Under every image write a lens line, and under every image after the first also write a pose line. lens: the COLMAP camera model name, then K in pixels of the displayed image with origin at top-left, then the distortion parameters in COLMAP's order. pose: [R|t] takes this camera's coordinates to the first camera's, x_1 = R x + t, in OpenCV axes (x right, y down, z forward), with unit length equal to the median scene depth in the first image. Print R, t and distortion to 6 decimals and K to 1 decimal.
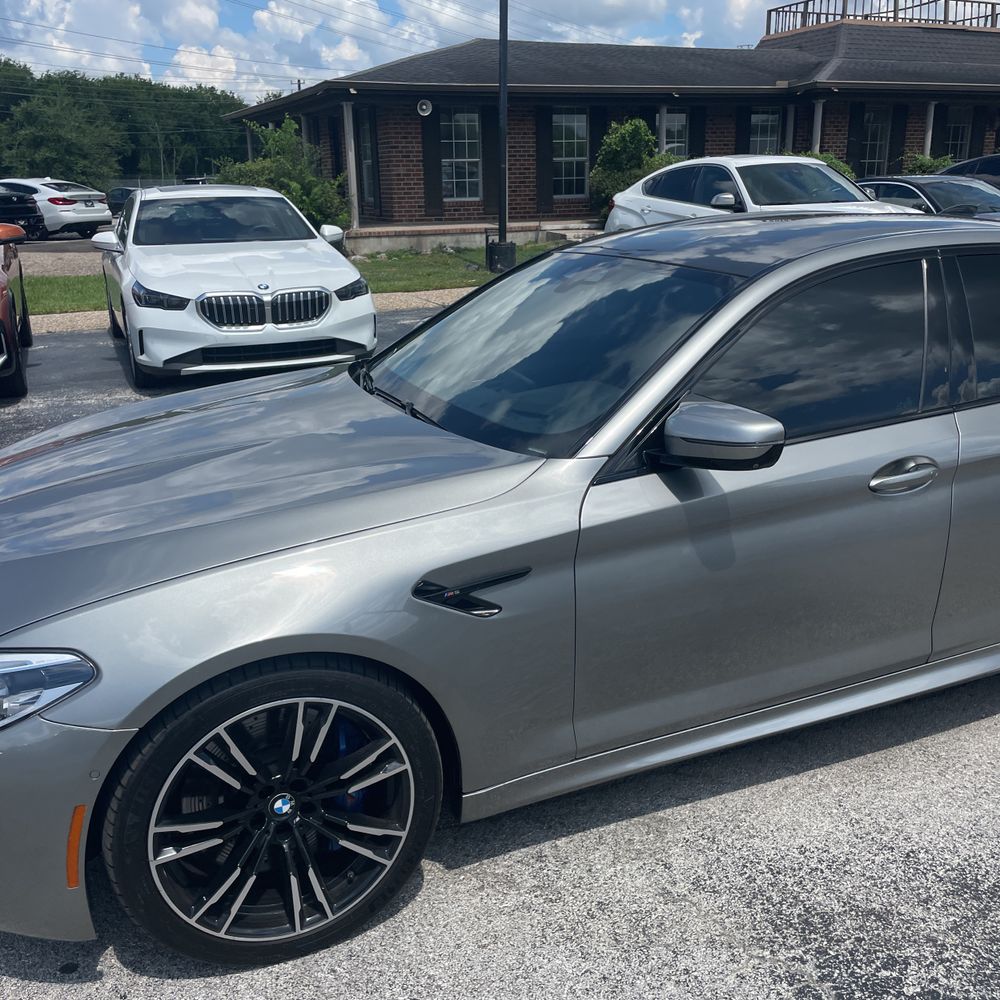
lens RADIAL K [[1022.2, 0, 501.5], [0, 1022.2, 491.2], [0, 0, 1]] dist [0.086995, -0.120323]
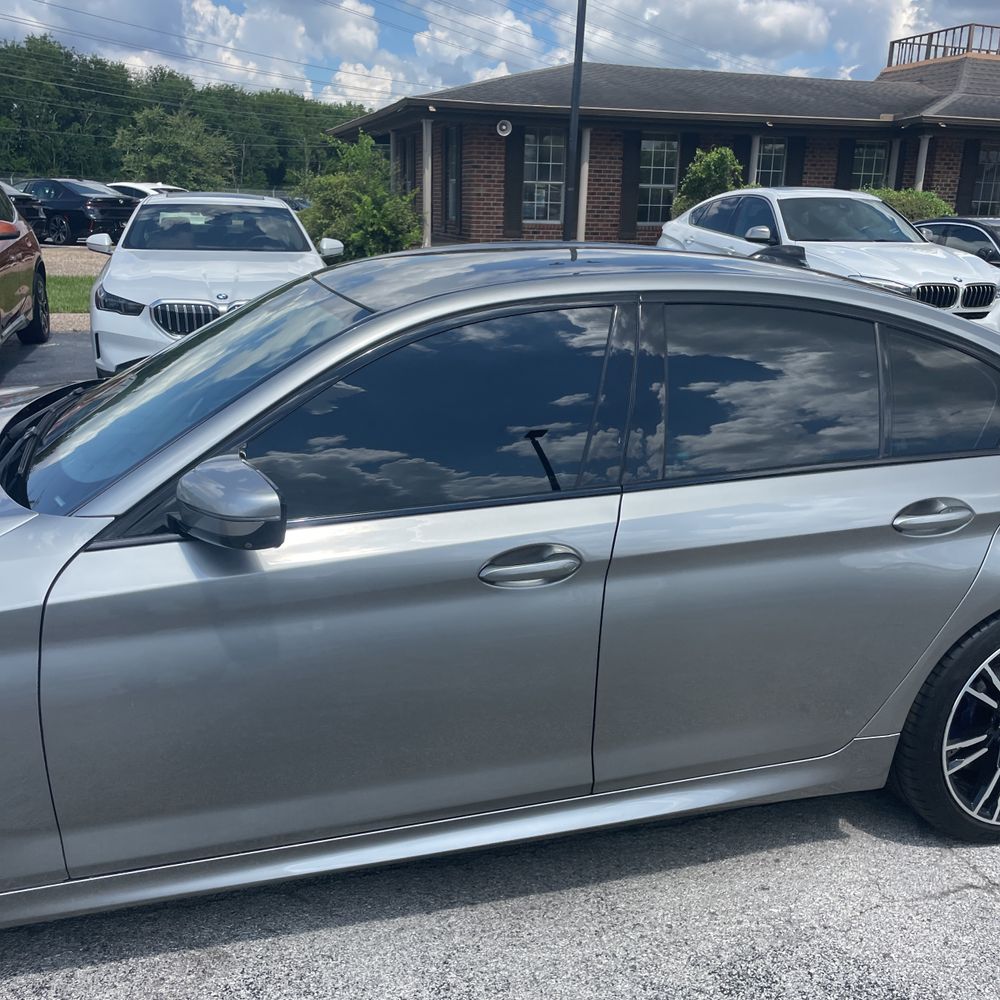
lens RADIAL K [[1022.2, 0, 501.5], [0, 1022.2, 491.2], [0, 0, 1]] dist [0.086995, -0.120323]
pose [[0.990565, 0.077225, -0.113213, 0.061651], [-0.079557, 0.996698, -0.016222, -0.008113], [0.111586, 0.025076, 0.993438, 0.026064]]
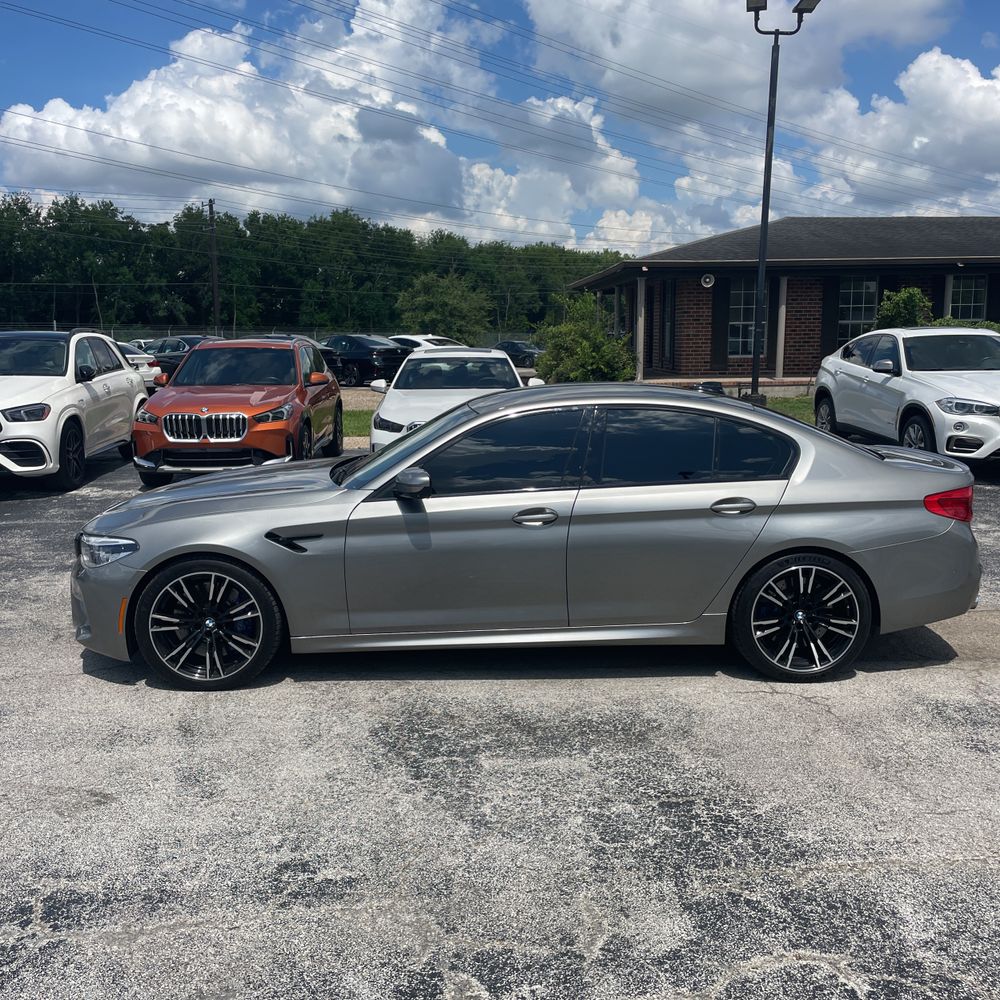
lens RADIAL K [[1008.9, 0, 494.6], [0, 1008.9, 497.6], [0, 0, 1]] dist [0.109082, -0.166006]
pose [[0.928535, 0.071101, -0.364373, 0.137027], [-0.118163, 0.987048, -0.108509, 0.022238], [0.351939, 0.143810, 0.924910, -0.107888]]
